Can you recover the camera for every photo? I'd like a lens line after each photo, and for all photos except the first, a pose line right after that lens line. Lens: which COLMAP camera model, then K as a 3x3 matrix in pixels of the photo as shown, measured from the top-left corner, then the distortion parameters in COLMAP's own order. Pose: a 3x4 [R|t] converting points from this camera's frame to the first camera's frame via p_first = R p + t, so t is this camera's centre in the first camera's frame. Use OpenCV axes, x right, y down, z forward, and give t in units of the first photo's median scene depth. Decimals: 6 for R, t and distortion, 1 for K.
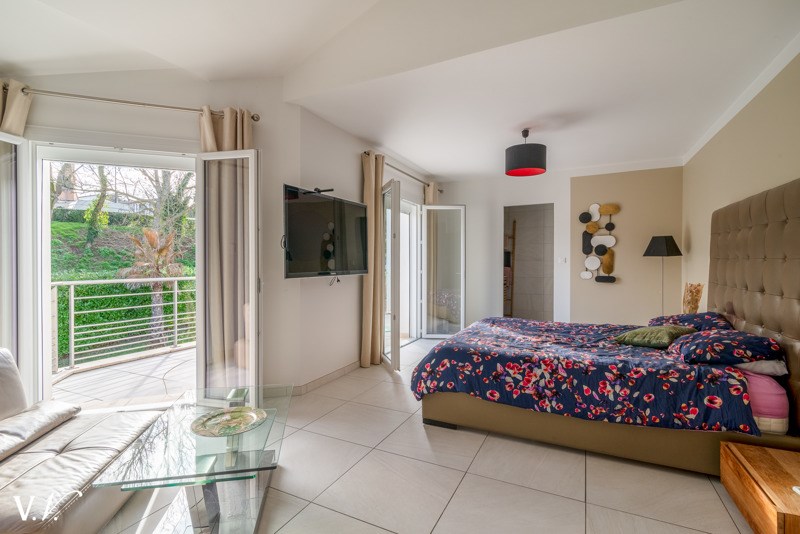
lens RADIAL K [[368.6, 0, 392.6], [0, 368.6, 267.1], [0, 0, 1]] dist [-0.011101, 0.000214]
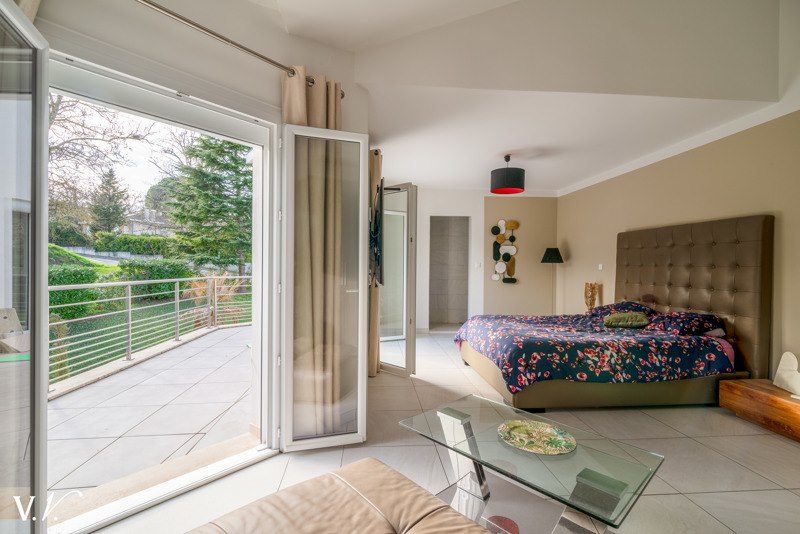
lens RADIAL K [[368.6, 0, 391.9], [0, 368.6, 267.3], [0, 0, 1]] dist [-0.011101, 0.000214]
pose [[0.859869, 0.005734, 0.510482, -0.886927], [-0.002065, 0.999968, -0.007755, -0.003412], [-0.510510, 0.005615, 0.859853, 0.270511]]
